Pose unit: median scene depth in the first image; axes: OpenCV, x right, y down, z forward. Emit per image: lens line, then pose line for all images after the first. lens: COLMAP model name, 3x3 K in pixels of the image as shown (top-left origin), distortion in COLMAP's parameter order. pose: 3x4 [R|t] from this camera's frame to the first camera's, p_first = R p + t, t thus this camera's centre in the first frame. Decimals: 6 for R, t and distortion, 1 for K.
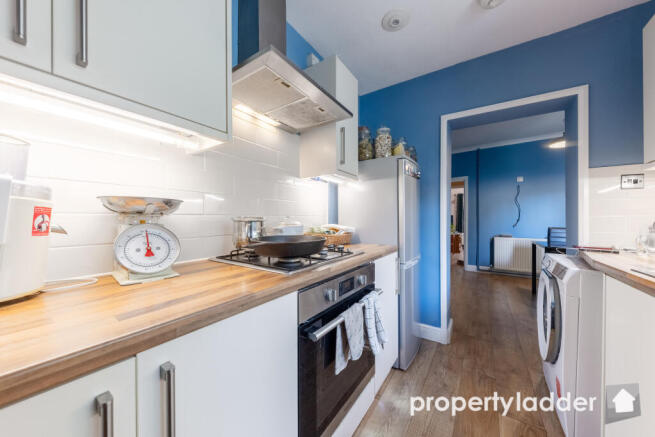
lens RADIAL K [[223.9, 0, 329.1], [0, 223.9, 220.9], [0, 0, 1]] dist [0.002103, -0.000414]
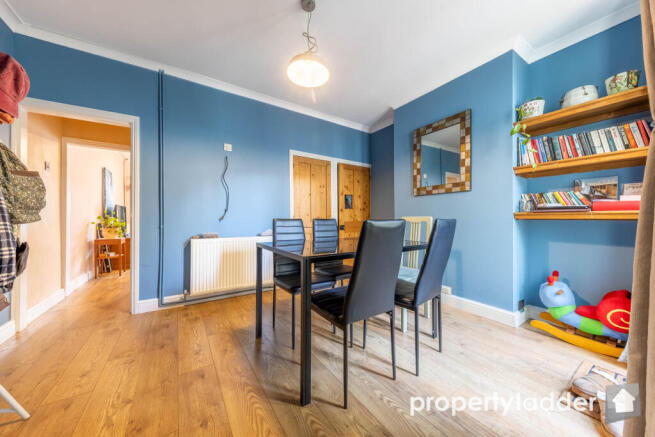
lens RADIAL K [[223.9, 0, 330.2], [0, 223.9, 221.1], [0, 0, 1]] dist [0.002103, -0.000414]
pose [[0.359299, -0.000497, 0.933223, 0.347692], [0.002089, 0.999998, -0.000272, 0.028308], [-0.933220, 0.002047, 0.359299, 0.485631]]
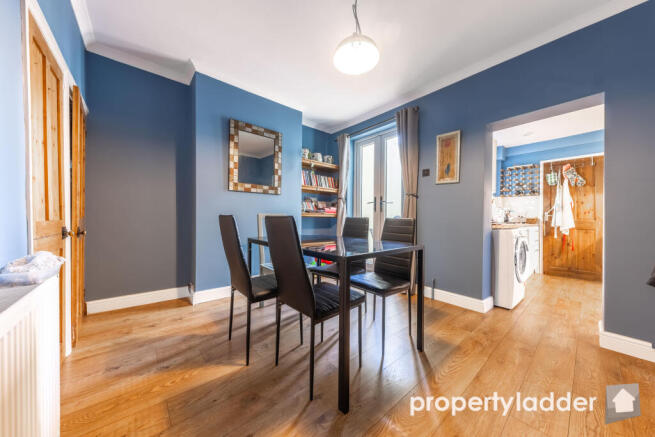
lens RADIAL K [[223.9, 0, 328.7], [0, 223.9, 218.3], [0, 0, 1]] dist [0.002103, -0.000414]
pose [[-0.968960, -0.007289, 0.247111, 0.695608], [-0.006732, 0.999973, 0.003101, 0.026731], [-0.247127, 0.001341, -0.968982, 1.100155]]
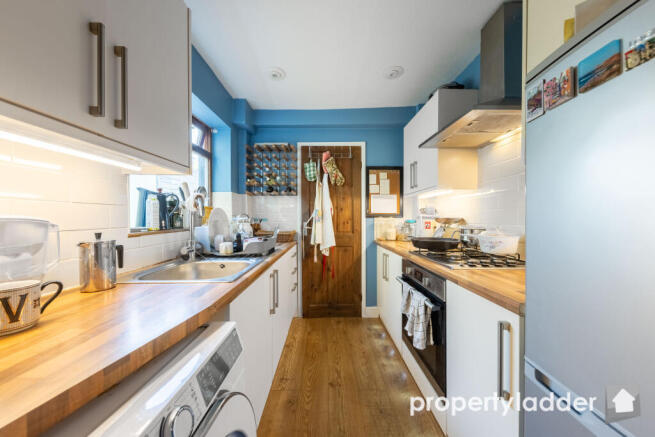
lens RADIAL K [[223.9, 0, 328.4], [0, 223.9, 218.1], [0, 0, 1]] dist [0.002103, -0.000414]
pose [[-0.813478, 0.003076, -0.581588, 0.592819], [0.001553, 0.999994, 0.003116, 0.014366], [0.581594, 0.001632, -0.813478, 0.922241]]
